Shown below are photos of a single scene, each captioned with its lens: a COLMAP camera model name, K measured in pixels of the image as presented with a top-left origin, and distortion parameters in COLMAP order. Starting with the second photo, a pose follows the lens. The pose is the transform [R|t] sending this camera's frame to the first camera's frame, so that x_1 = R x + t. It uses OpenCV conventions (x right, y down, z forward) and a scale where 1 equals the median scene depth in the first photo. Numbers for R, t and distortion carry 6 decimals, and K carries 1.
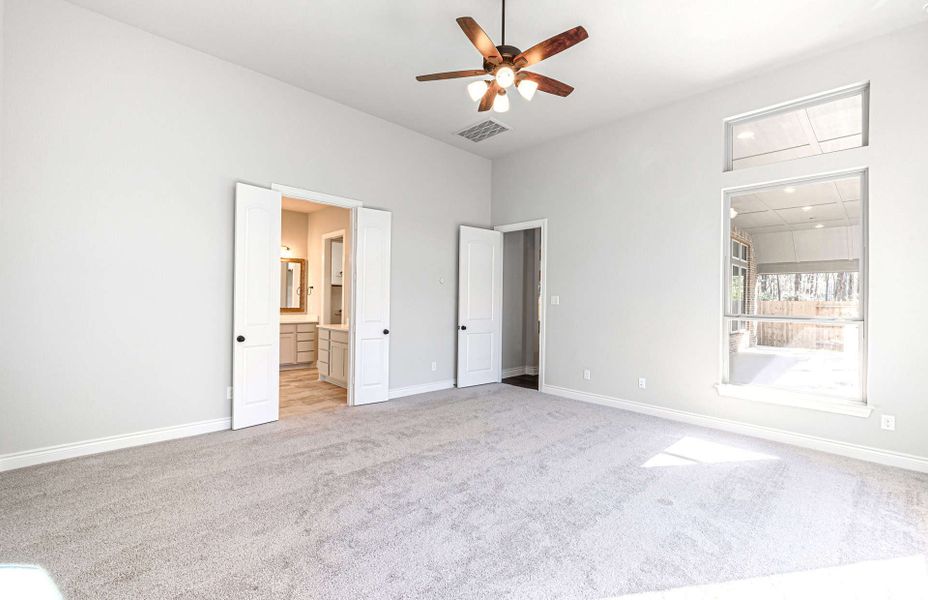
lens RADIAL K [[398.6, 0, 460.0], [0, 398.6, 302.3], [0, 0, 1]] dist [-0.001197, -0.000209]
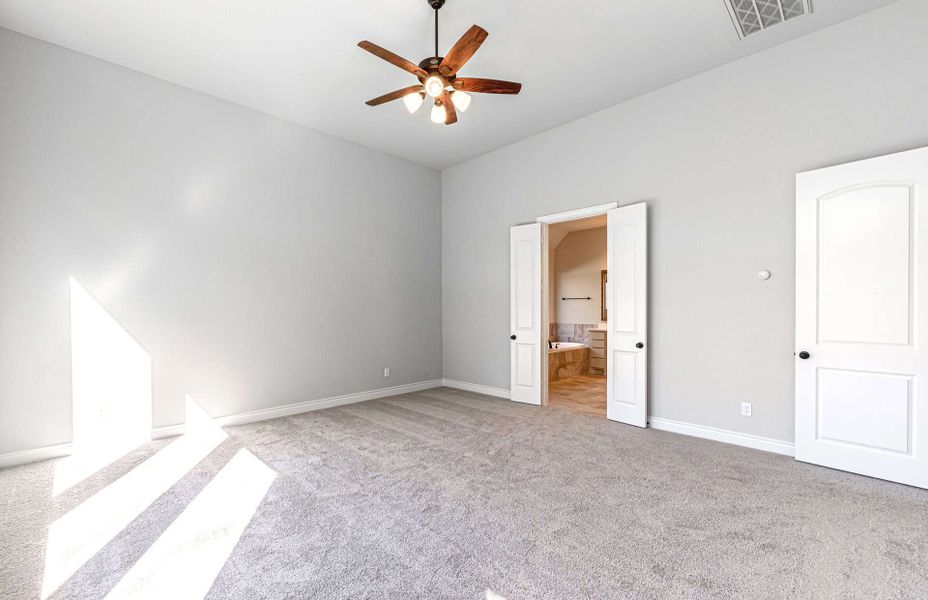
lens RADIAL K [[398.6, 0, 460.0], [0, 398.6, 302.3], [0, 0, 1]] dist [-0.001197, -0.000209]
pose [[0.019245, -0.027353, -0.999441, 0.873438], [0.003160, 0.999622, -0.027297, 0.007088], [0.999810, -0.002633, 0.019324, 0.802679]]
